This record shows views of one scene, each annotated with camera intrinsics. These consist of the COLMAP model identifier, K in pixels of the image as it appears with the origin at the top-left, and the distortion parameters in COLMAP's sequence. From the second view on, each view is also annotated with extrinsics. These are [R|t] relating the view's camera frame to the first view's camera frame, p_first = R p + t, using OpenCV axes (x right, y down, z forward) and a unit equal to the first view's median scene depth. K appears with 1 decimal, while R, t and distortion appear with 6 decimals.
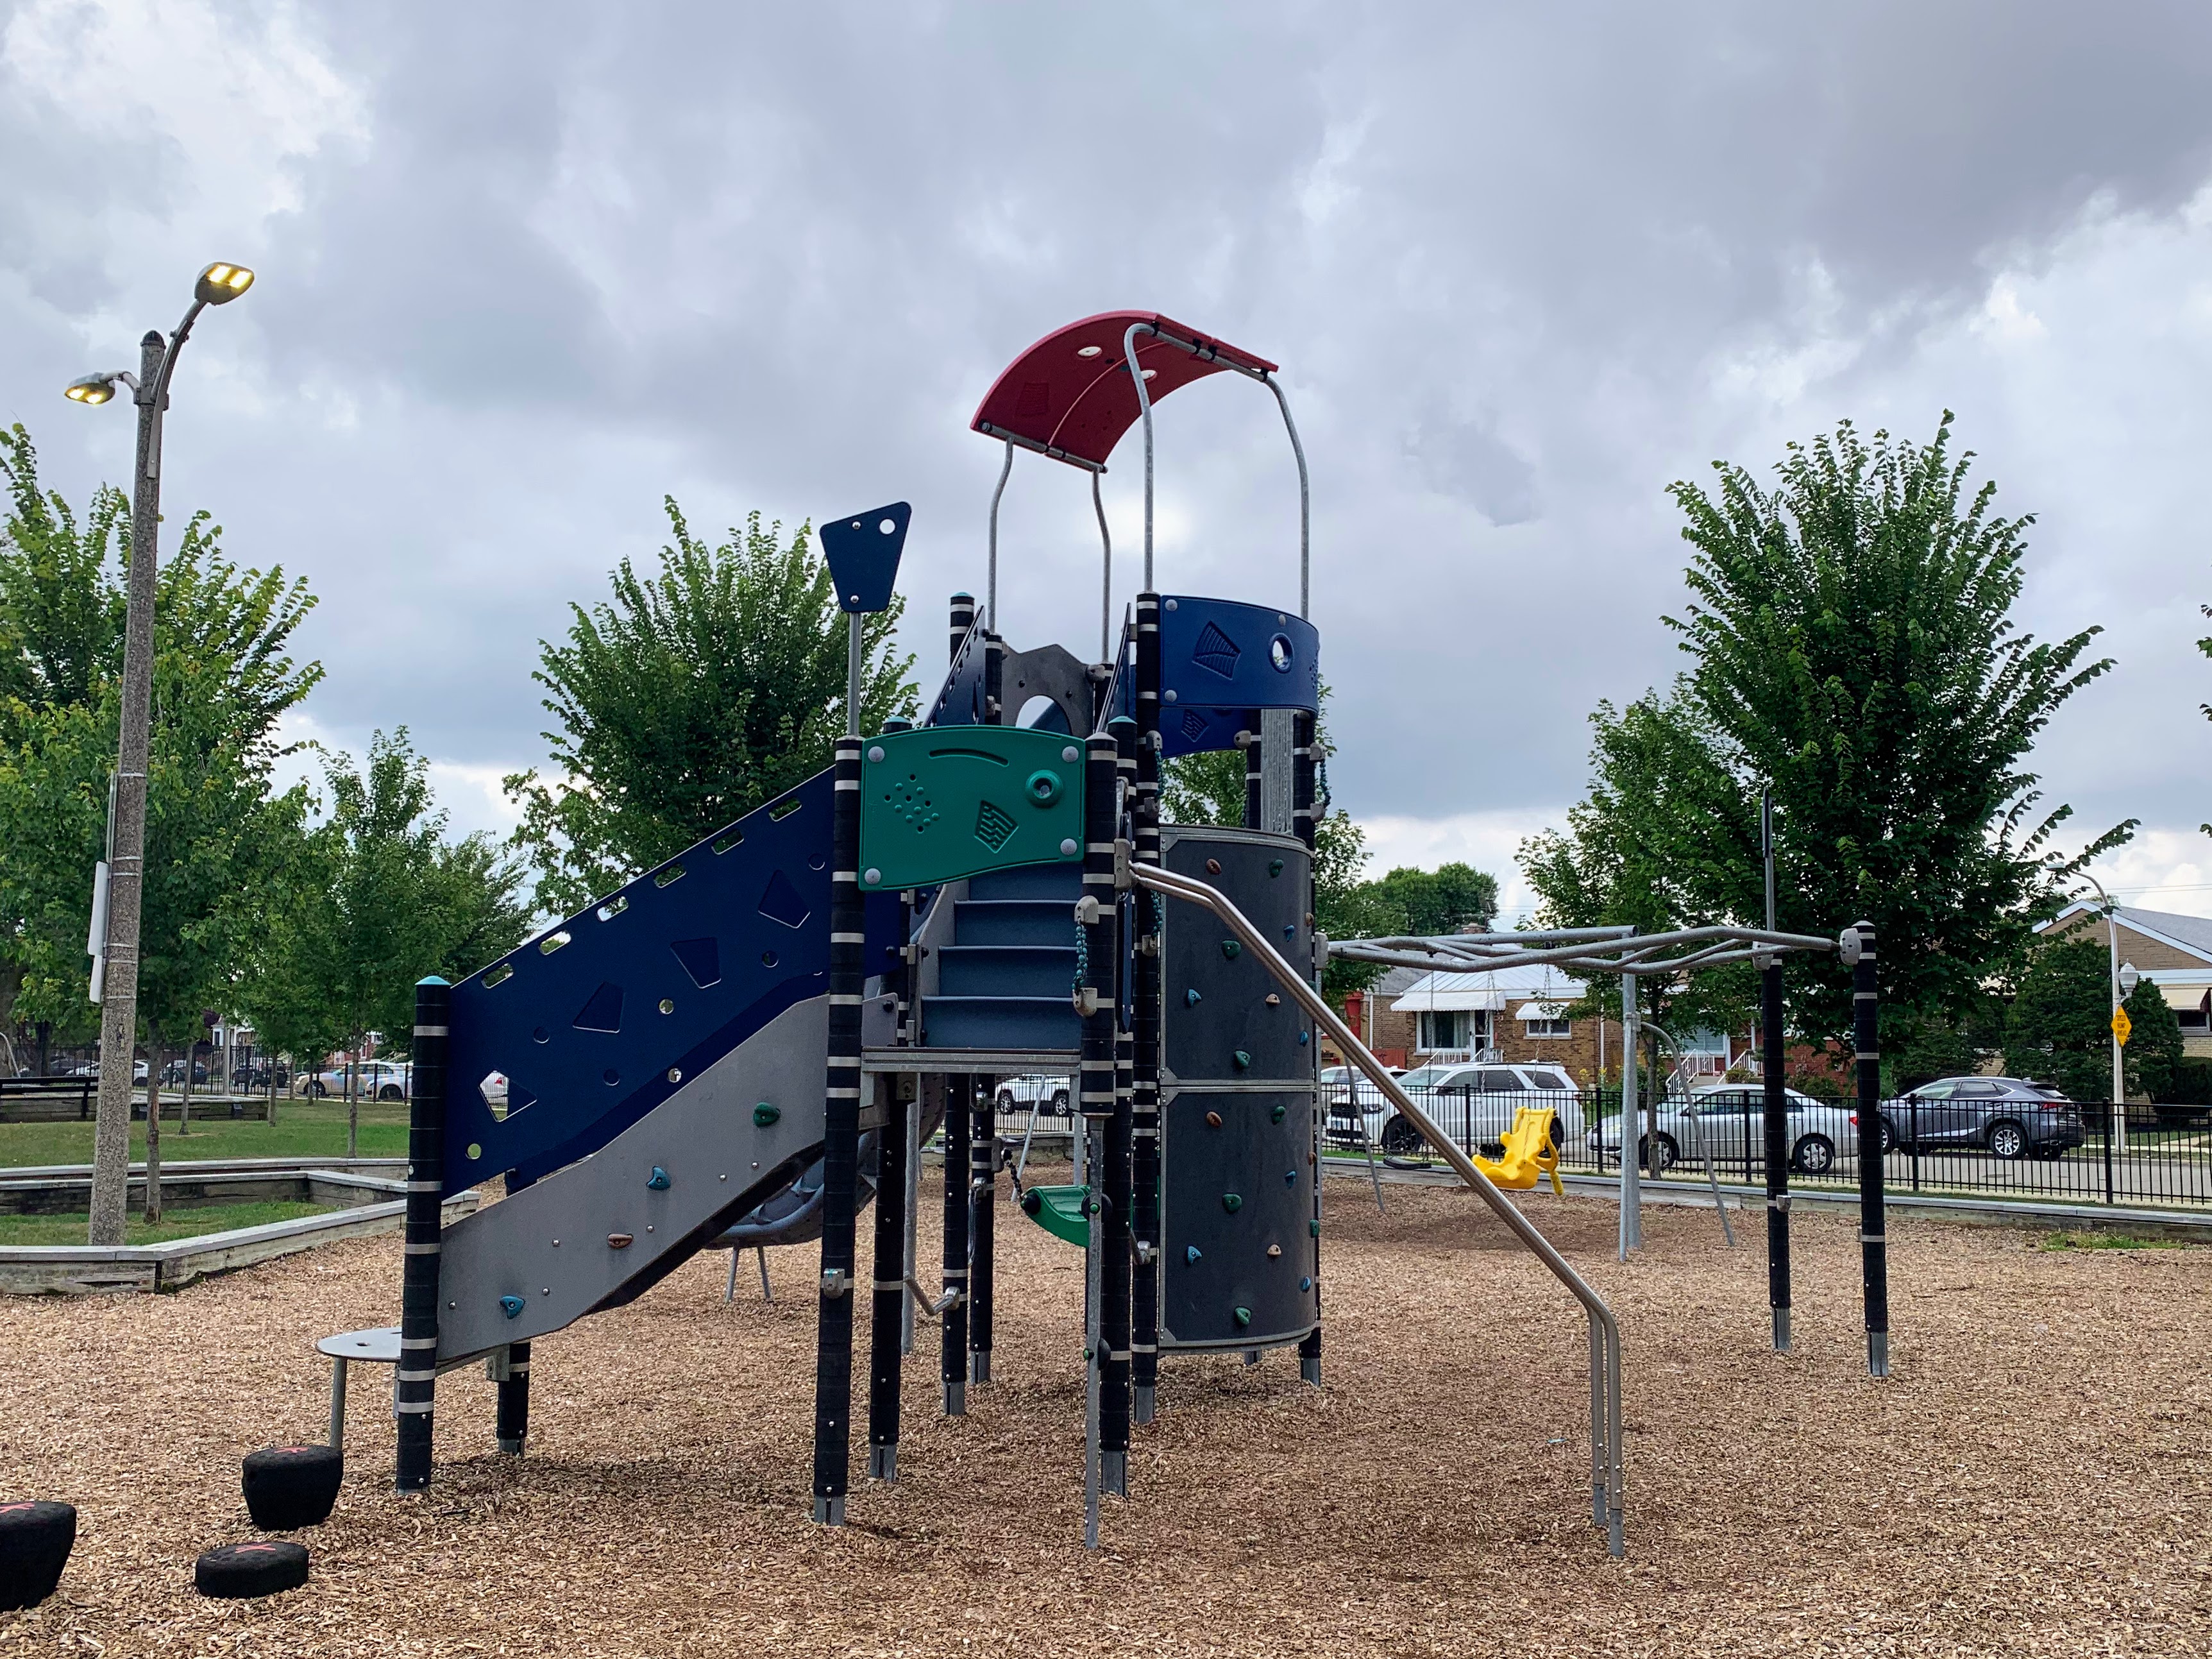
lens RADIAL K [[1689.3, 0, 1094.2], [0, 1689.3, 837.9], [0, 0, 1]] dist [0.027492, -0.013491]
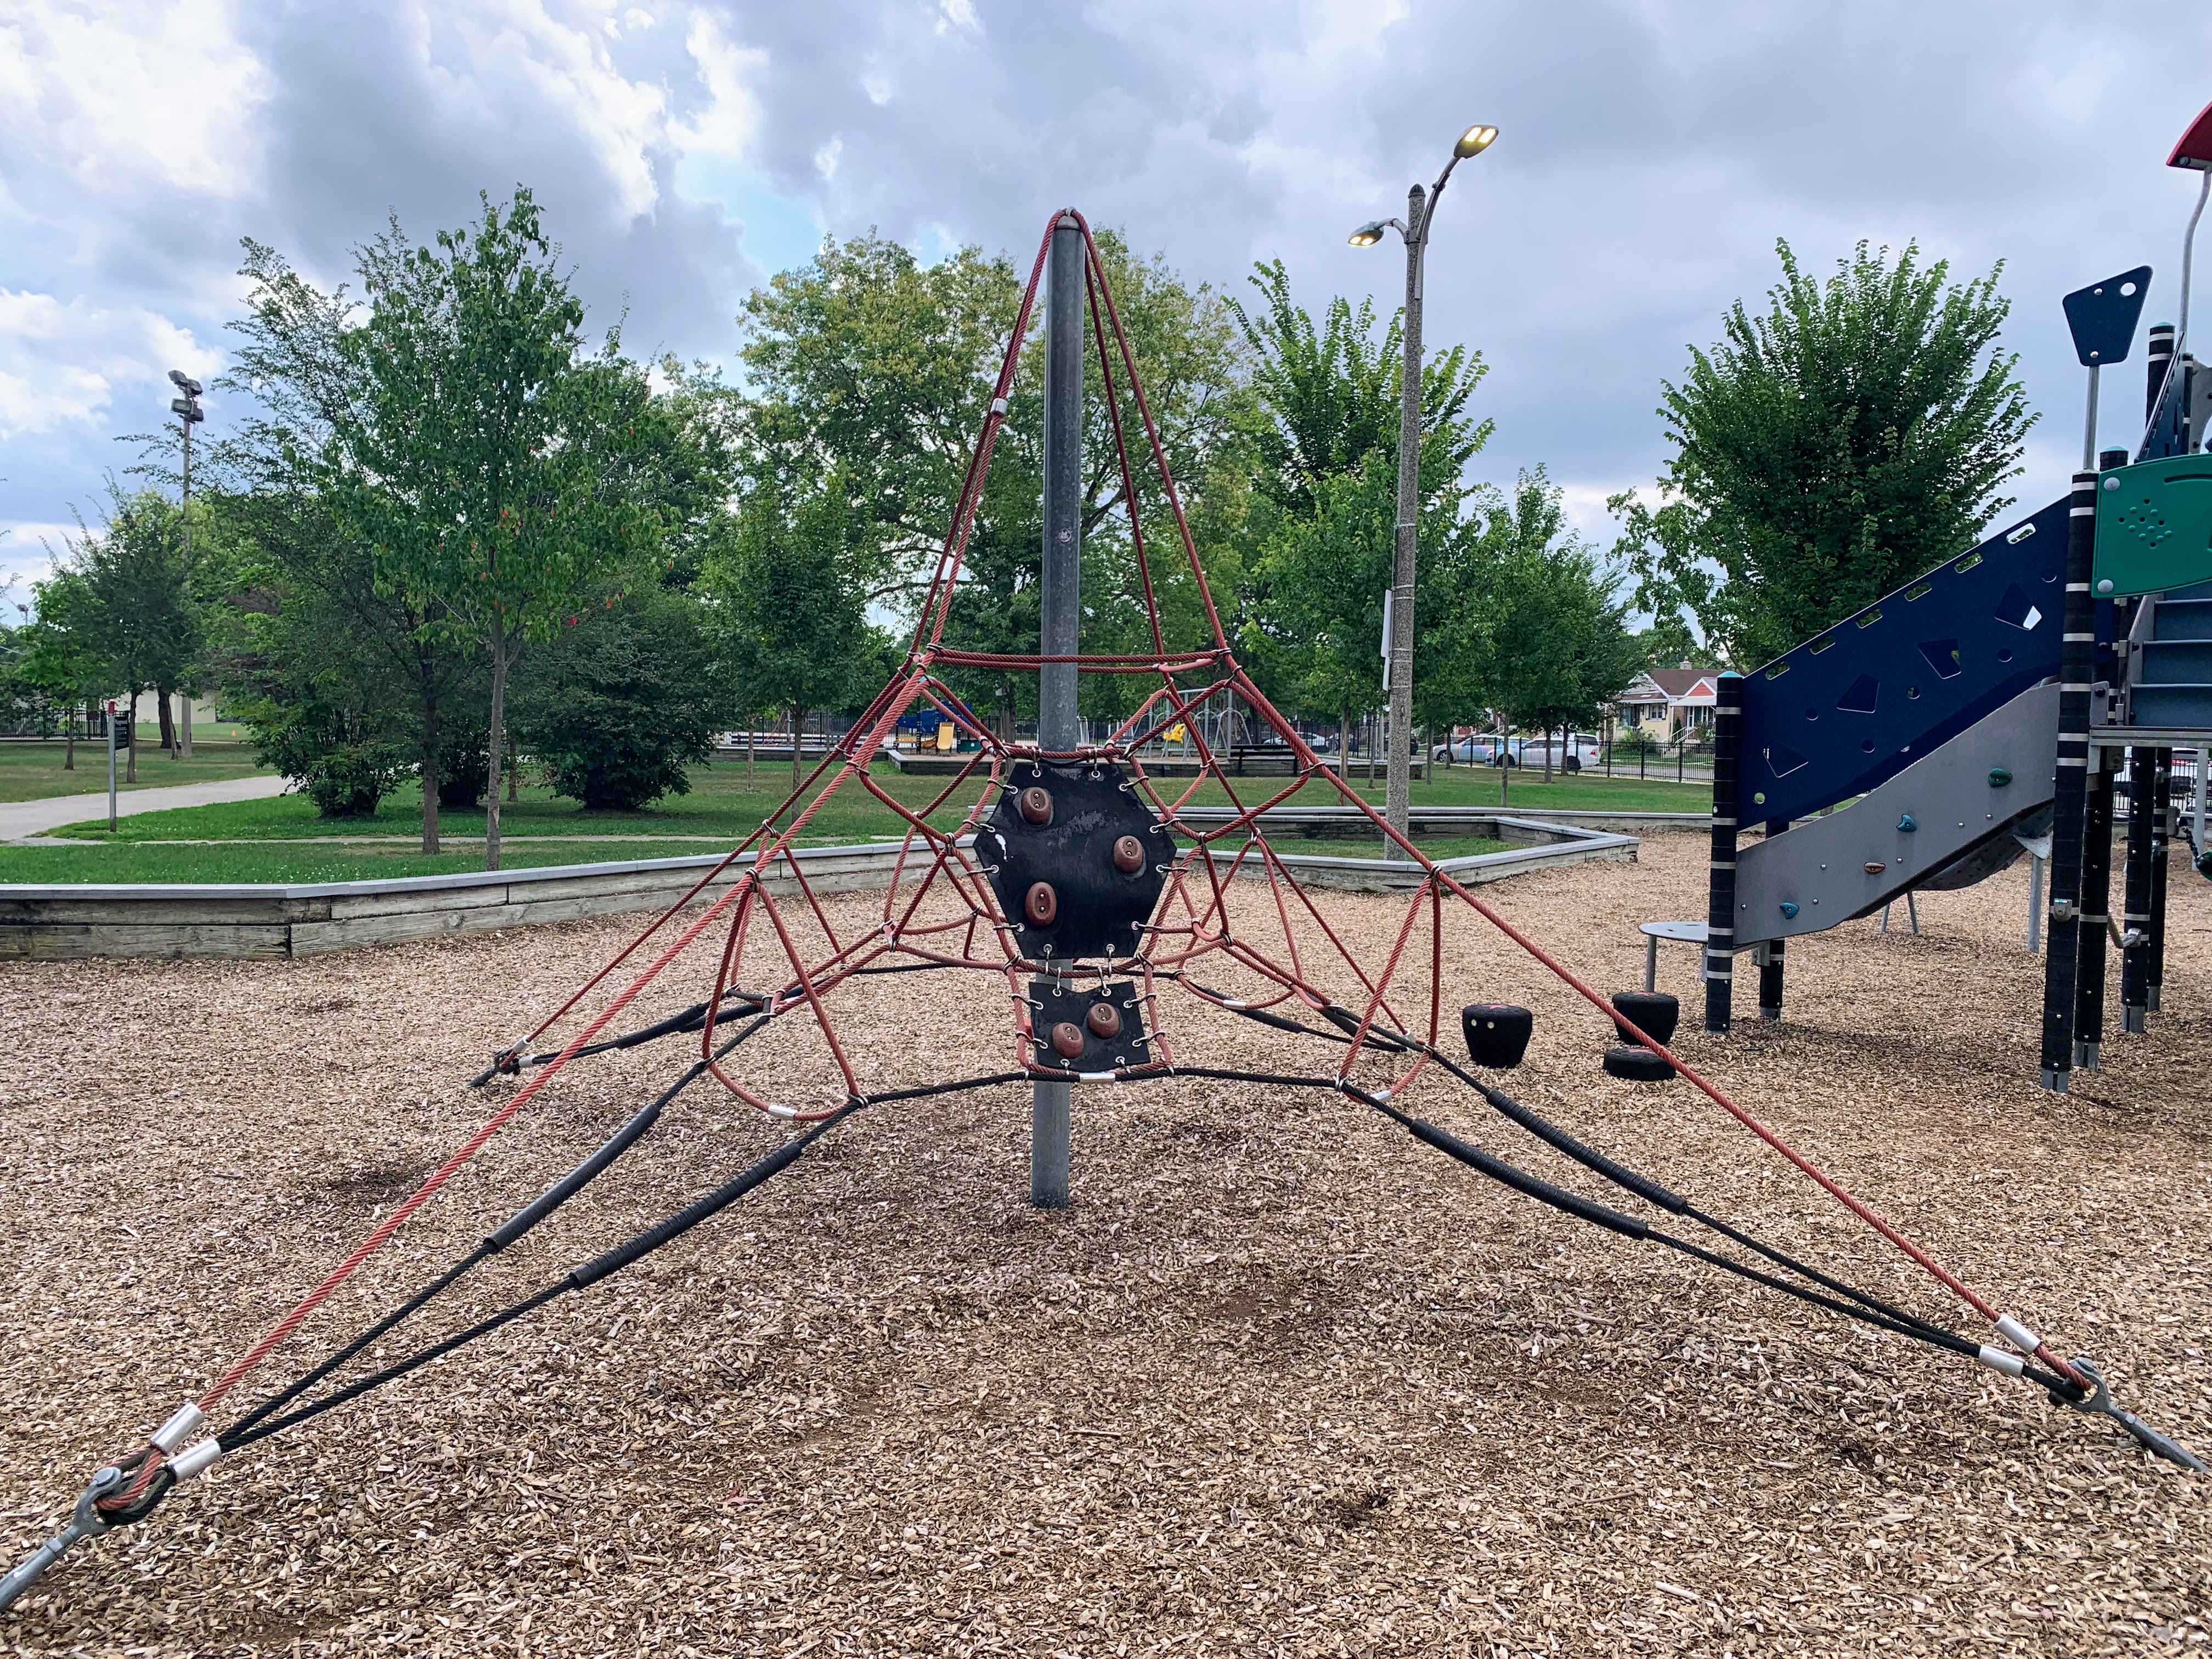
lens RADIAL K [[1632.8, 0, 1099.1], [0, 1632.8, 776.1], [0, 0, 1]] dist [0.002574, 0.001835]
pose [[0.859085, 0.023219, -0.511307, -0.088200], [0.054868, 0.989036, 0.137102, -0.025702], [0.508884, -0.145837, 0.848392, -0.229804]]
